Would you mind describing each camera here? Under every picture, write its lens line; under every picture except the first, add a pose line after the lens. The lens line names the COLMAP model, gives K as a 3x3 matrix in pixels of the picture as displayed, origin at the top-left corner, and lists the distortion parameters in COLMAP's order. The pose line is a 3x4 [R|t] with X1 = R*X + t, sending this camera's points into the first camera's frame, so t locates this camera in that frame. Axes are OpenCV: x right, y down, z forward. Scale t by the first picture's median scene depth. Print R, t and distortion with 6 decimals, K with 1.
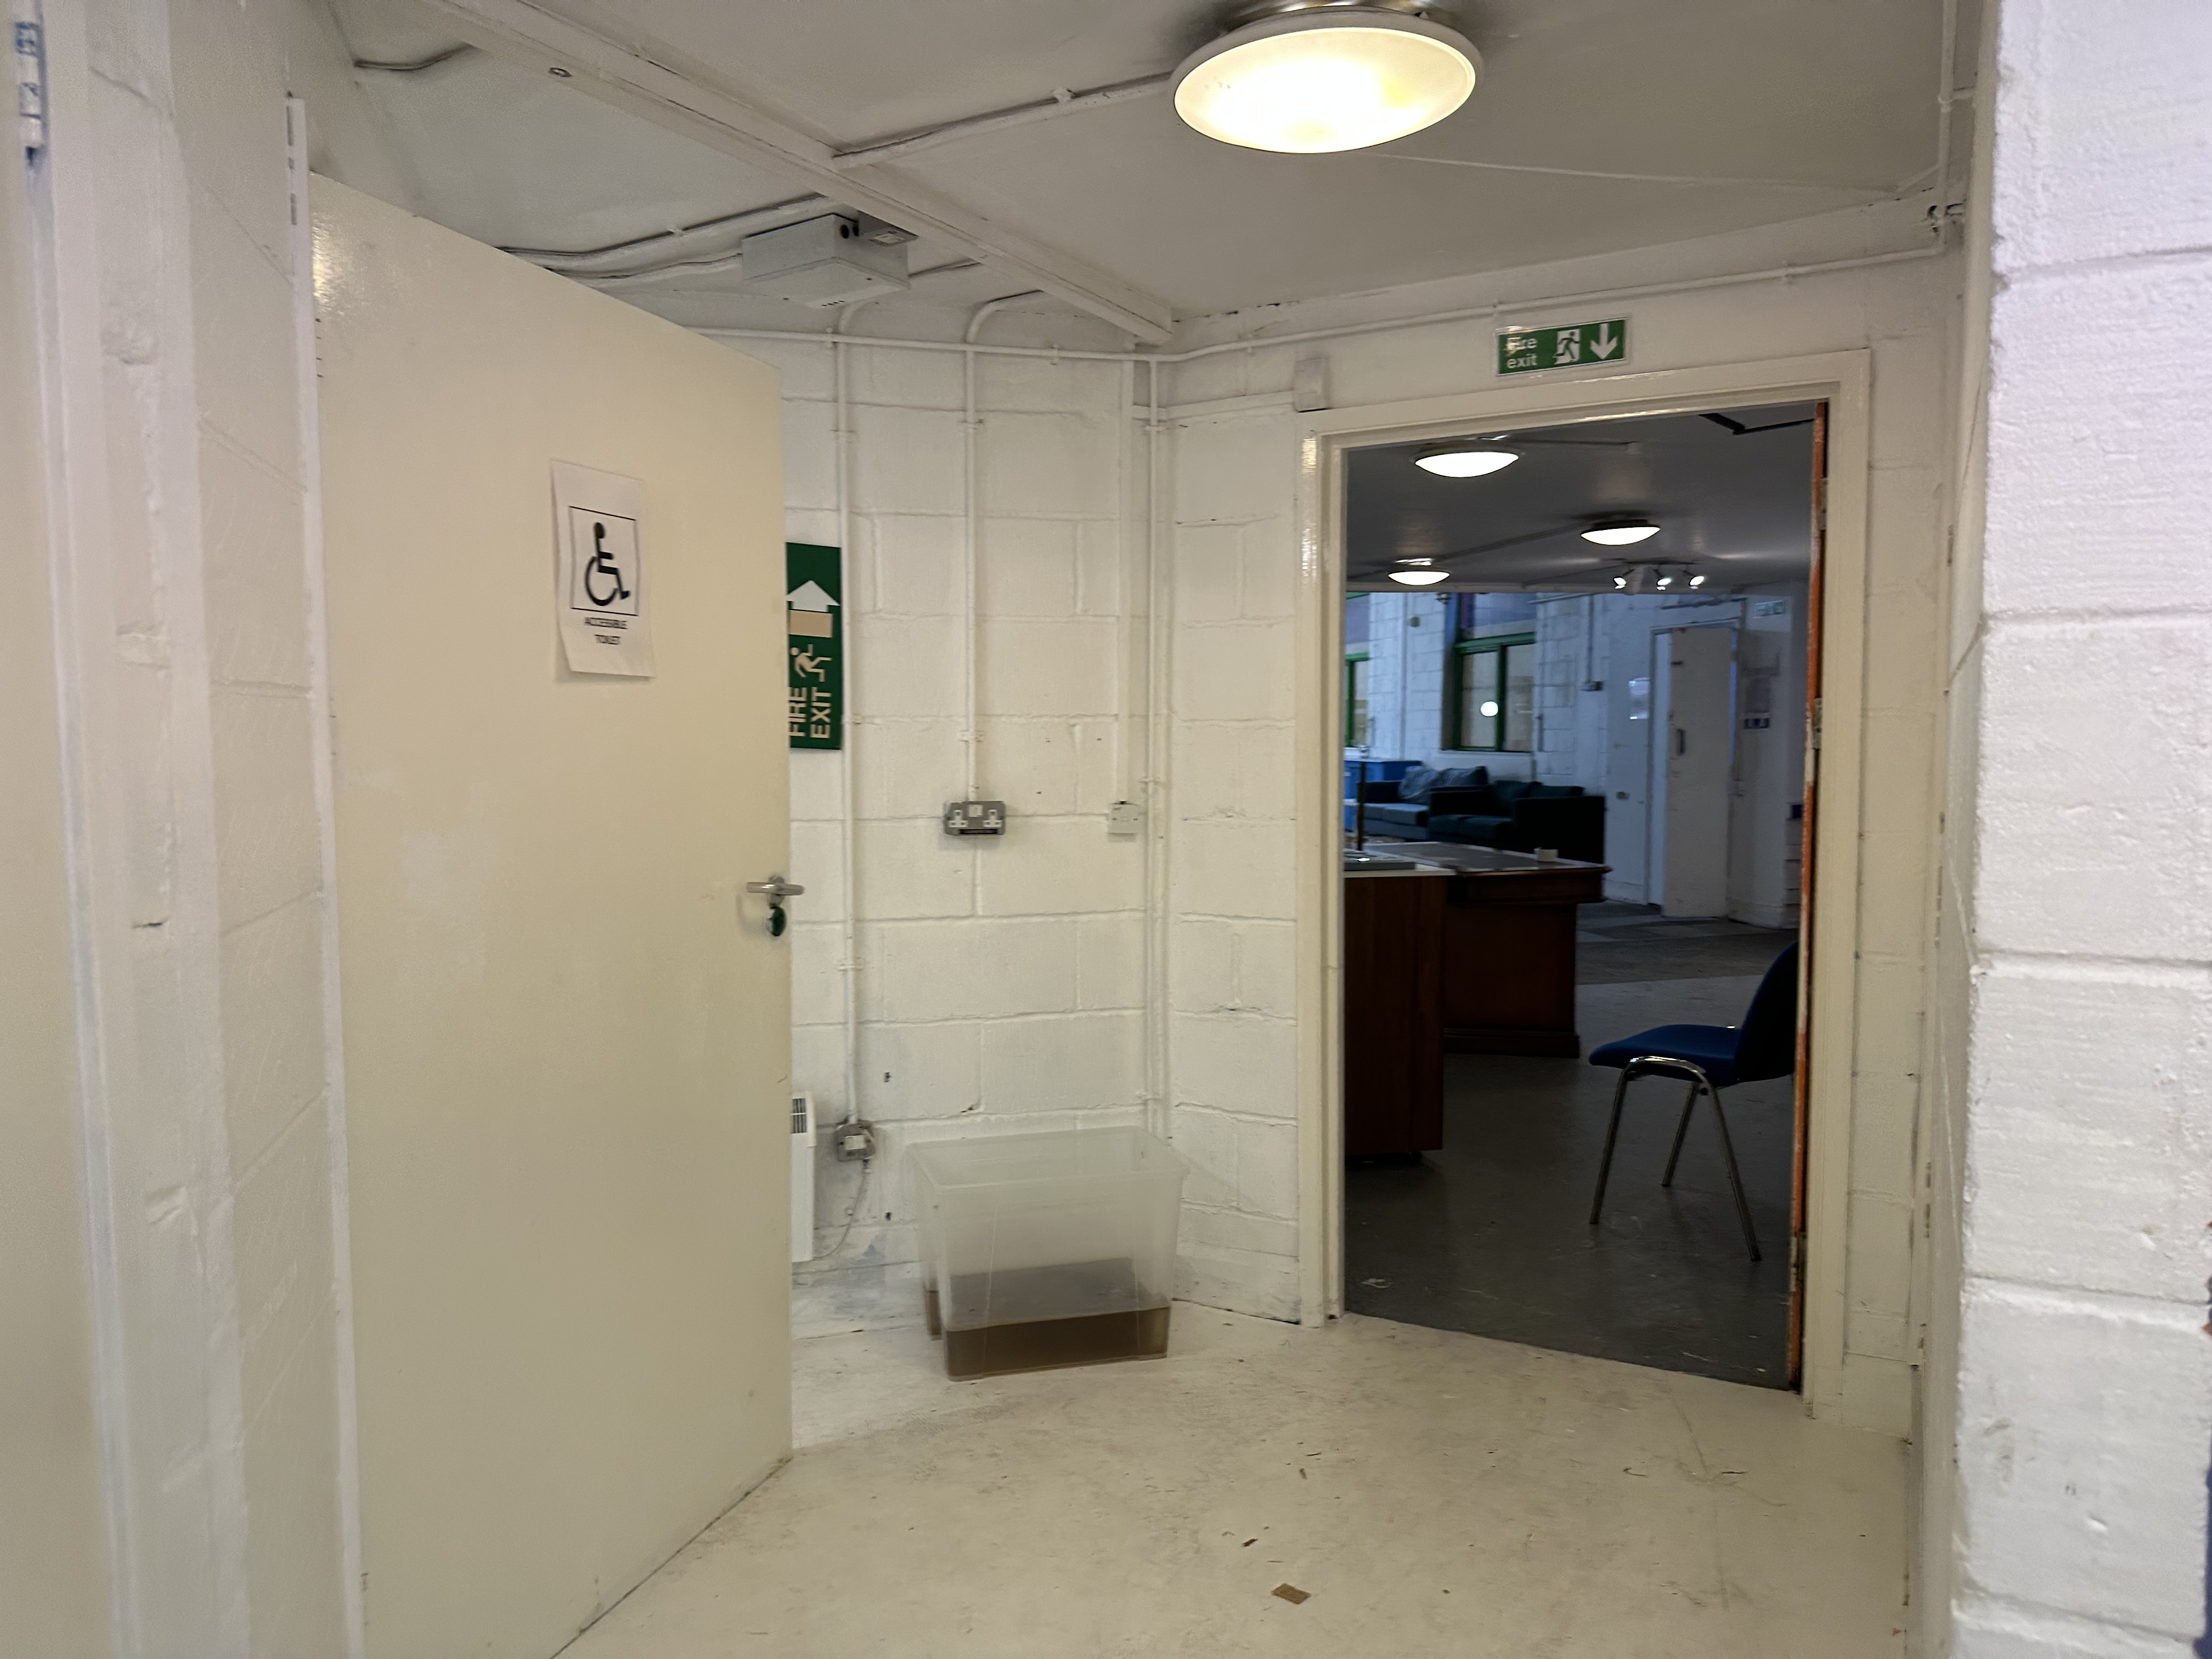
lens RADIAL K [[1541.7, 0, 1102.0], [0, 1541.7, 836.1], [0, 0, 1]] dist [0.050134, -0.063302]
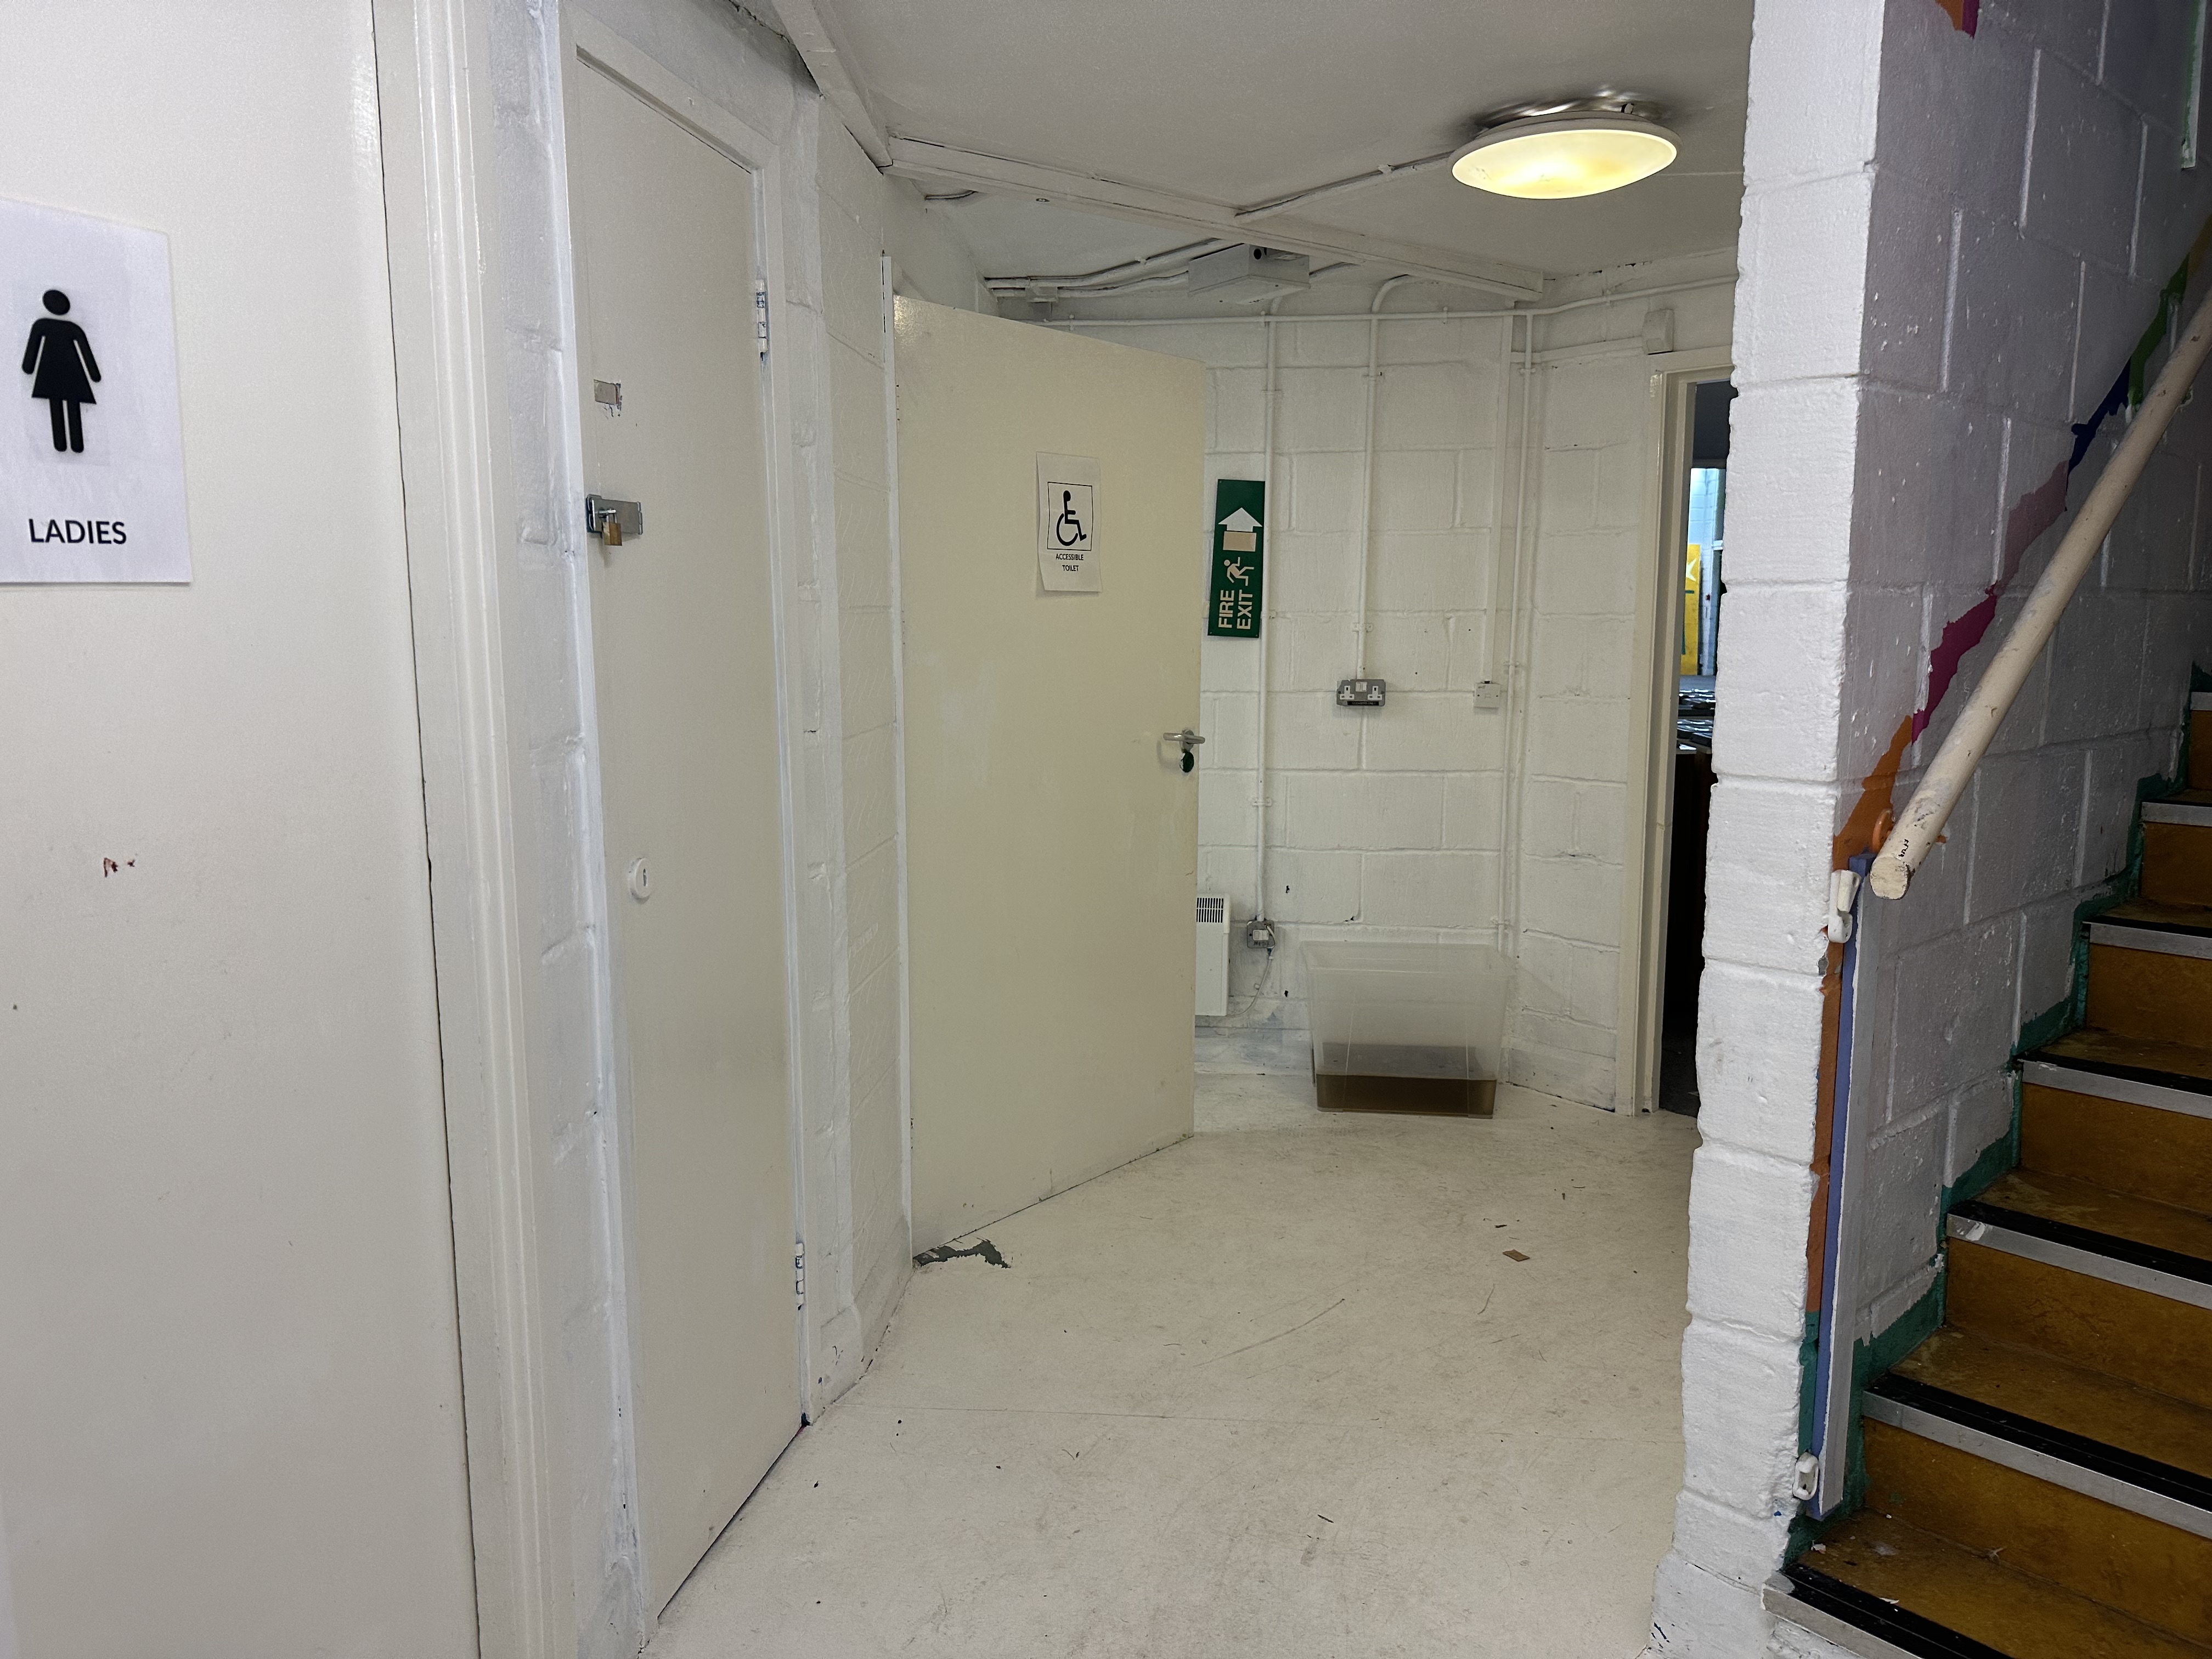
lens RADIAL K [[1541.7, 0, 1108.1], [0, 1541.7, 831.6], [0, 0, 1]] dist [0.050134, -0.063302]
pose [[0.937872, 0.052301, -0.343016, 0.185837], [-0.025689, 0.996328, 0.081674, 0.004630], [0.346028, -0.067788, 0.935772, -0.314224]]
